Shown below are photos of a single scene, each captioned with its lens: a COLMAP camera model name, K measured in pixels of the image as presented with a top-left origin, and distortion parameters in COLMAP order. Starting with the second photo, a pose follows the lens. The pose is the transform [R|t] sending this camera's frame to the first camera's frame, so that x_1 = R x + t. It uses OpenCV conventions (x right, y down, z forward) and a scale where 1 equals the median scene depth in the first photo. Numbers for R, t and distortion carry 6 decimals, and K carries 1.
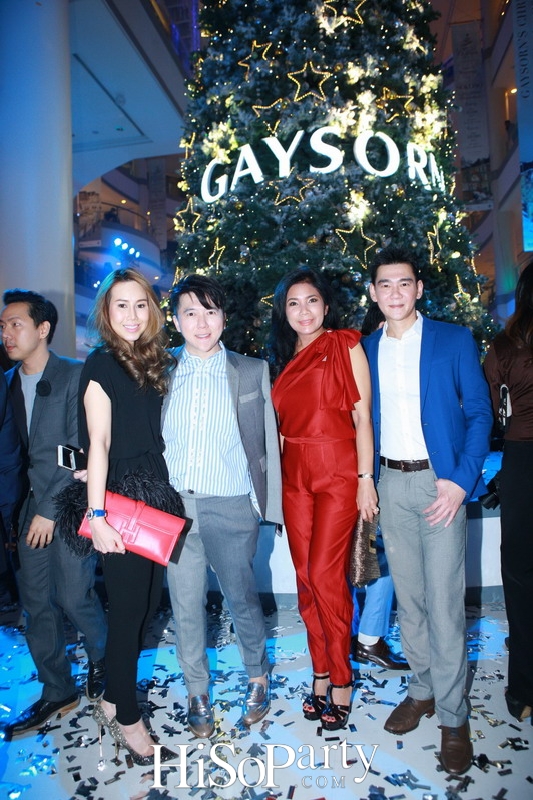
lens RADIAL K [[557.7, 0, 266.5], [0, 557.7, 400.0], [0, 0, 1]] dist [-0.123311, 0.087636]
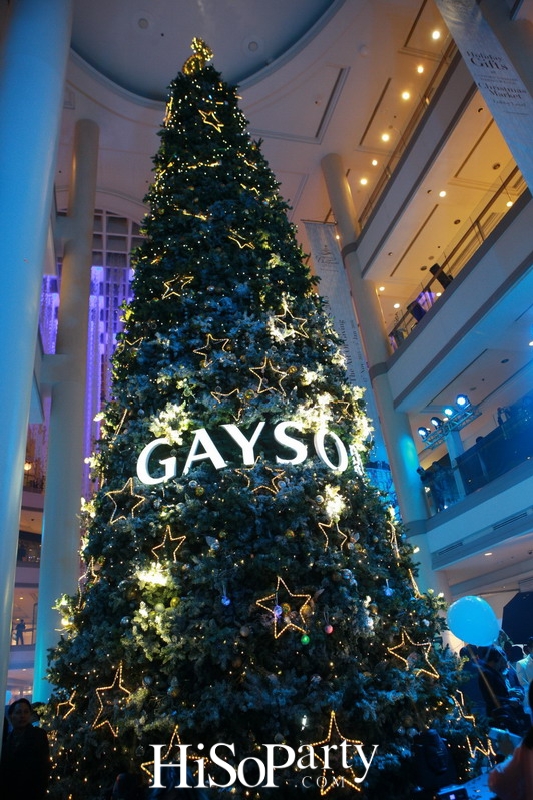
lens RADIAL K [[557.7, 0, 266.5], [0, 557.7, 400.0], [0, 0, 1]] dist [-0.123311, 0.087636]
pose [[0.912079, 0.127567, 0.389664, -0.329371], [0.075187, 0.882215, -0.464805, -0.057151], [-0.403061, 0.453237, 0.795058, 0.170644]]
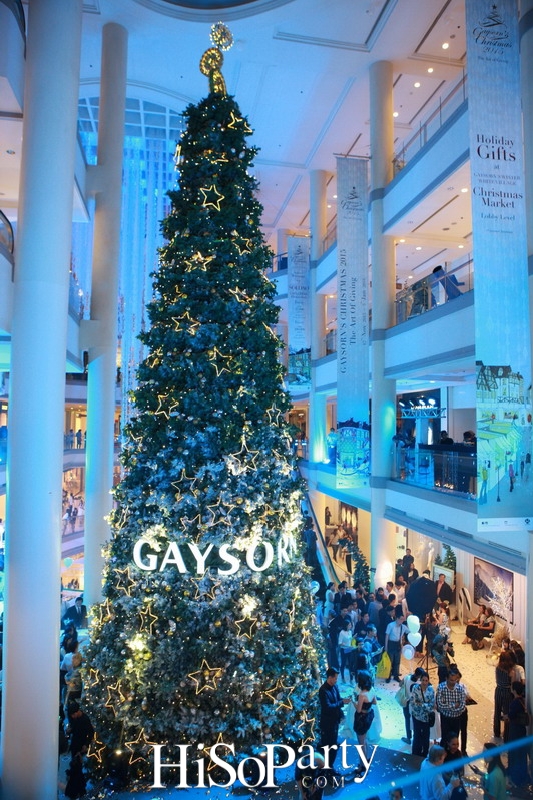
lens RADIAL K [[557.7, 0, 266.5], [0, 557.7, 400.0], [0, 0, 1]] dist [-0.123311, 0.087636]
pose [[0.938569, 0.065457, 0.338825, -0.340631], [-0.046008, 0.996816, -0.065128, -0.791060], [-0.342010, 0.045539, 0.938592, -0.504426]]
